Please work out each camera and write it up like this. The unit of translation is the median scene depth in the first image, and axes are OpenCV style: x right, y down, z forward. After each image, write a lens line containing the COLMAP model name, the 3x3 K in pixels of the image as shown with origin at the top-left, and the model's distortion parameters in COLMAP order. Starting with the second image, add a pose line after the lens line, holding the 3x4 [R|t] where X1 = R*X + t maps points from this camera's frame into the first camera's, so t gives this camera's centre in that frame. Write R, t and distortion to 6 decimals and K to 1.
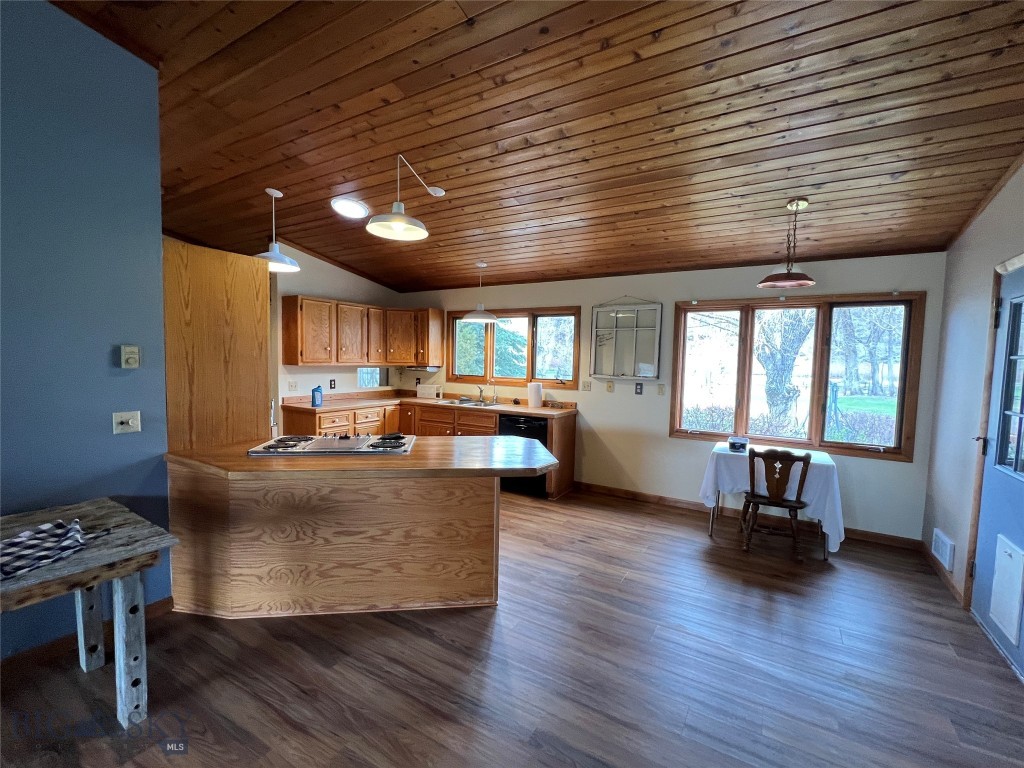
lens RADIAL K [[446.0, 0, 512.8], [0, 446.0, 386.7], [0, 0, 1]] dist [0.004433, 0.000644]
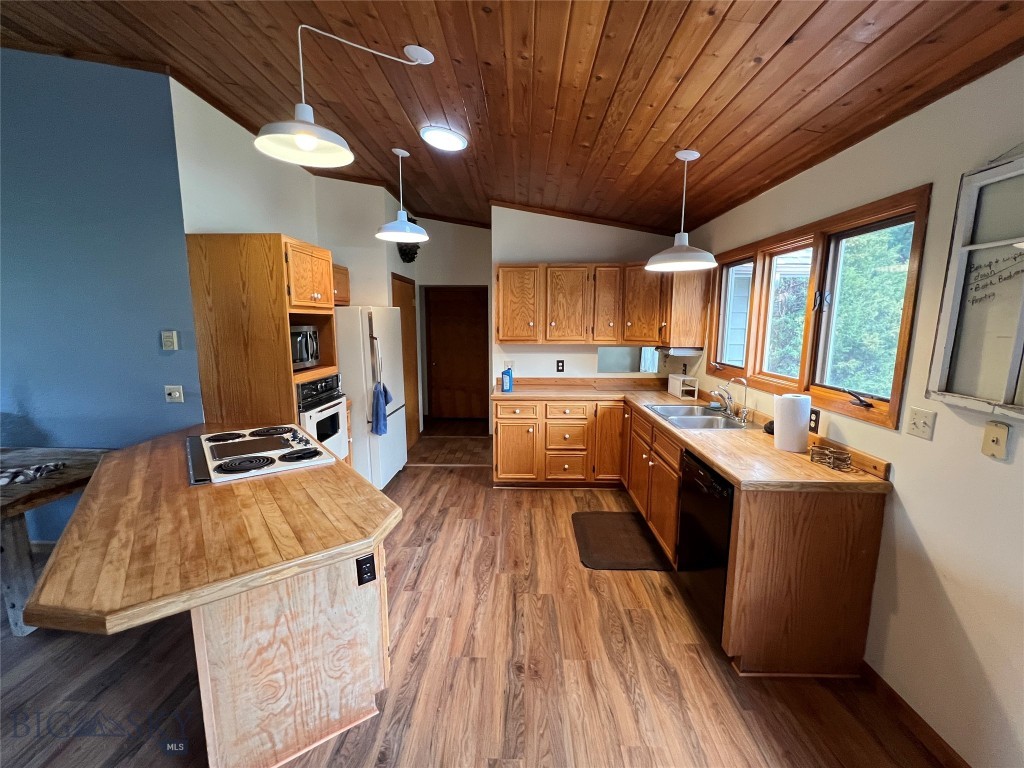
lens RADIAL K [[446.0, 0, 512.4], [0, 446.0, 386.1], [0, 0, 1]] dist [0.004433, 0.000644]
pose [[0.492980, 0.105227, -0.863654, 0.300751], [-0.047285, 0.994433, 0.094170, -0.046647], [0.868755, -0.005586, 0.495211, 0.559995]]
